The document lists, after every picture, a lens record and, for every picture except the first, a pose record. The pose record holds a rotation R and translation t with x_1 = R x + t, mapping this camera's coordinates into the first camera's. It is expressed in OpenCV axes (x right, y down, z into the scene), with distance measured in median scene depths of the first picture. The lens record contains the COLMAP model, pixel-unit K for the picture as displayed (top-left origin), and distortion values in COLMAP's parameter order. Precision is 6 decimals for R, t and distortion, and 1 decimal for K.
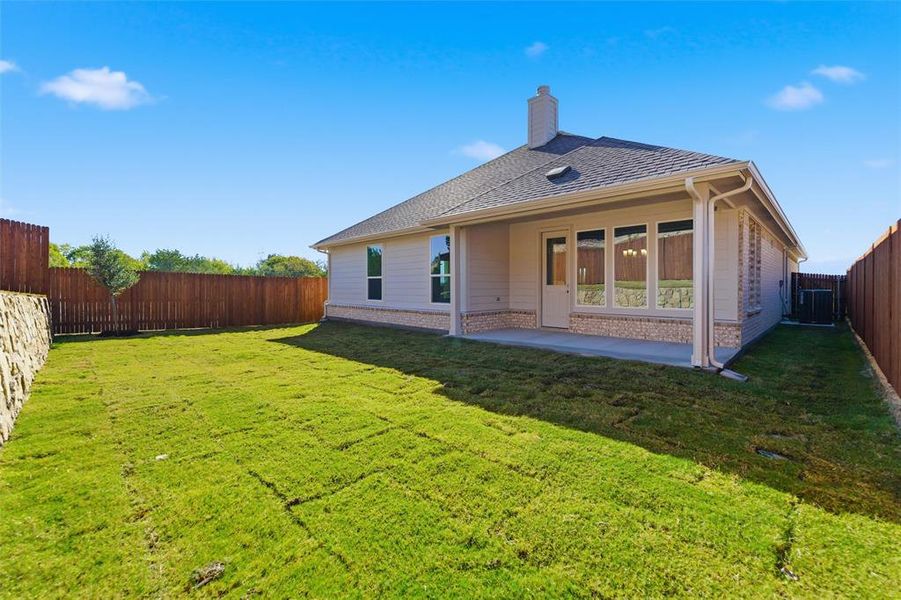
lens RADIAL K [[371.7, 0, 453.9], [0, 371.7, 298.0], [0, 0, 1]] dist [0.000350, -0.000161]
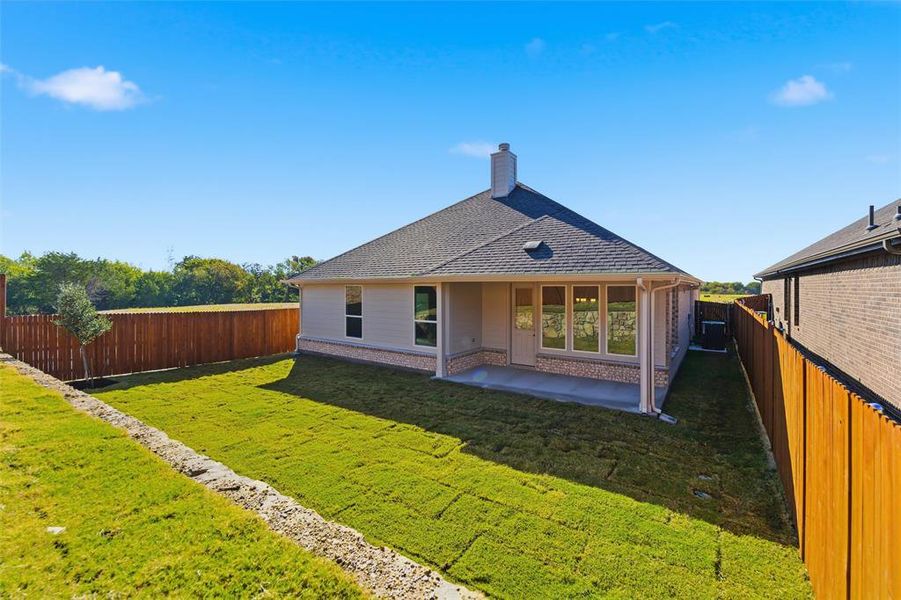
lens RADIAL K [[371.7, 0, 456.9], [0, 371.7, 300.5], [0, 0, 1]] dist [0.000350, -0.000161]
pose [[0.984499, 0.000018, 0.175390, -0.163917], [0.000617, 0.999993, -0.003570, -0.142080], [-0.175389, 0.003622, 0.984493, -0.139492]]
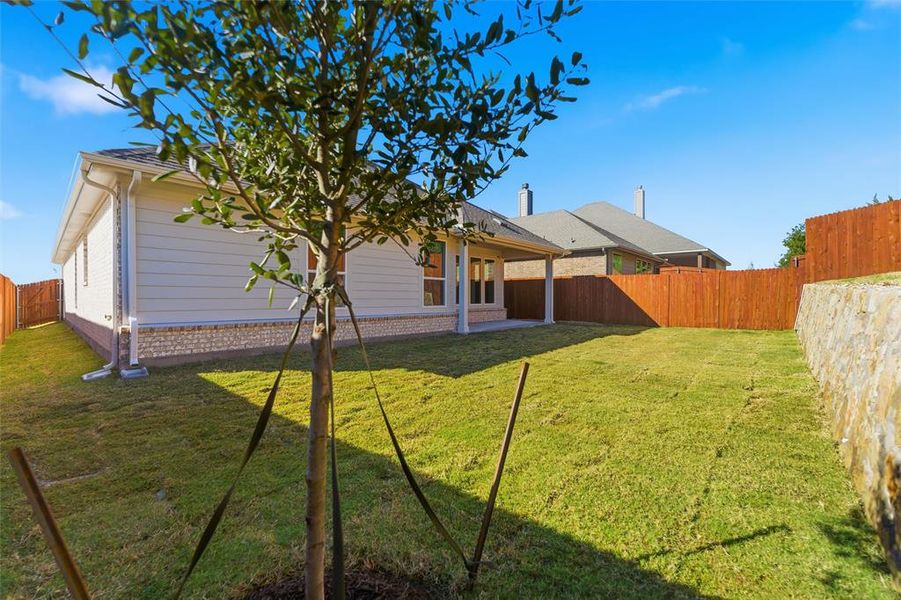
lens RADIAL K [[371.7, 0, 452.6], [0, 371.7, 302.1], [0, 0, 1]] dist [0.000350, -0.000161]
pose [[-0.062764, -0.011129, 0.997966, -1.259607], [0.027110, 0.999550, 0.012851, -0.010032], [-0.997660, 0.027861, -0.062434, 1.219351]]
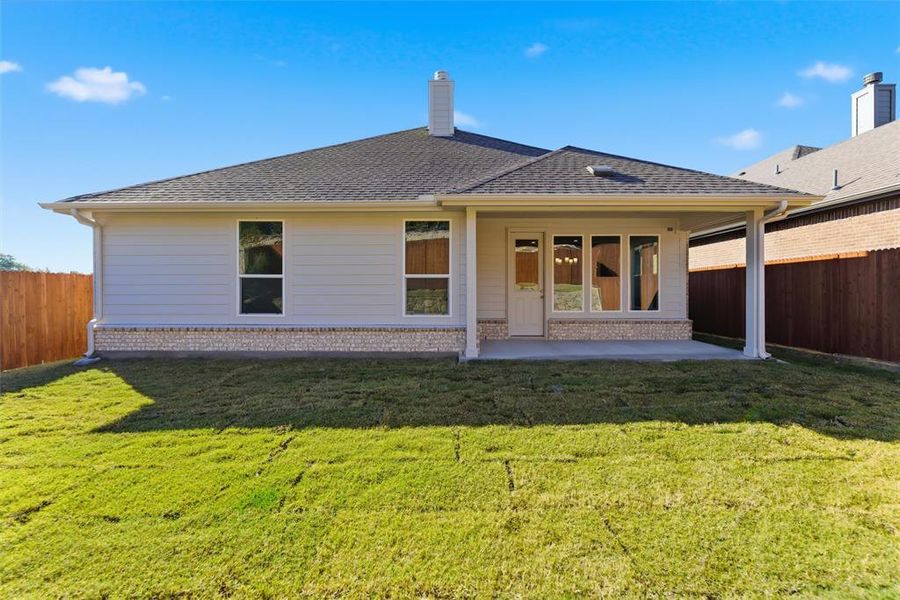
lens RADIAL K [[371.3, 0, 458.5], [0, 371.3, 291.7], [0, 0, 1]] dist [0.000350, -0.000161]
pose [[0.717010, -0.000407, 0.697063, -0.585242], [0.022328, 0.999500, -0.022384, -0.015856], [-0.696705, 0.031614, 0.716661, 0.536449]]
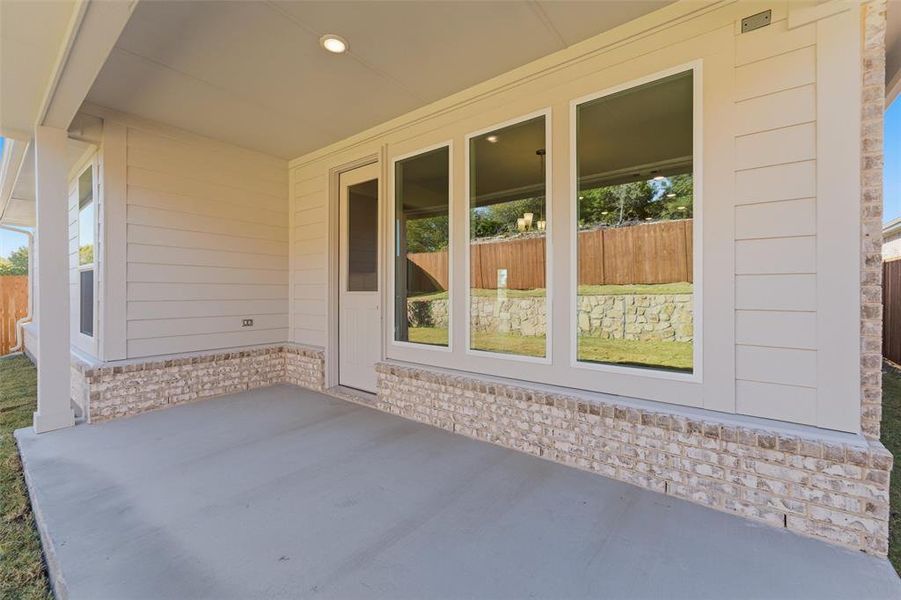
lens RADIAL K [[371.7, 0, 449.9], [0, 371.7, 300.9], [0, 0, 1]] dist [0.000350, -0.000161]
pose [[0.993310, 0.009148, 0.115112, 0.385774], [-0.007165, 0.999819, -0.017632, -0.020658], [-0.115252, 0.016689, 0.993196, 0.662132]]
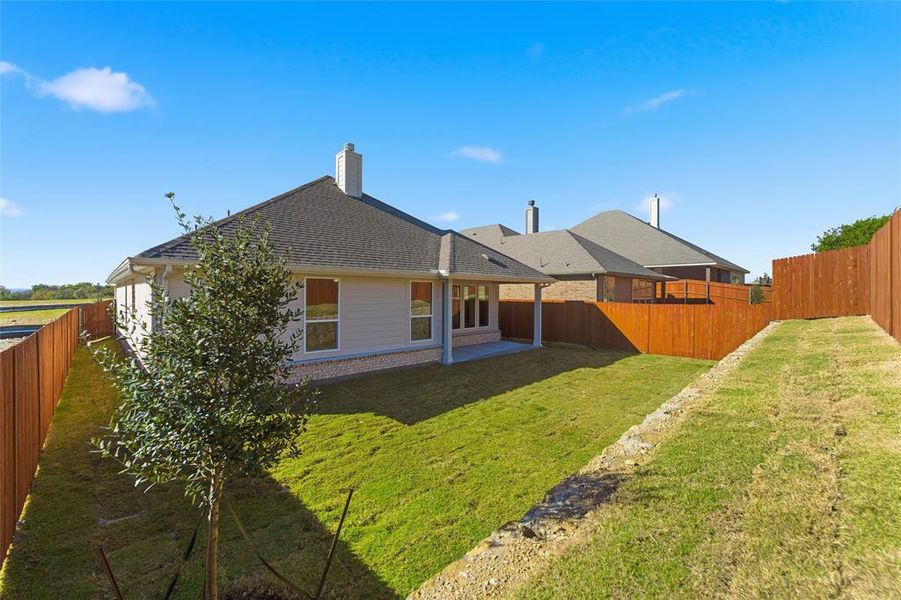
lens RADIAL K [[371.7, 0, 453.6], [0, 371.7, 296.7], [0, 0, 1]] dist [0.000350, -0.000161]
pose [[0.006277, -0.012144, 0.999907, -1.420576], [0.023338, 0.999656, 0.011994, -0.158340], [-0.999708, 0.023260, 0.006558, 1.069254]]
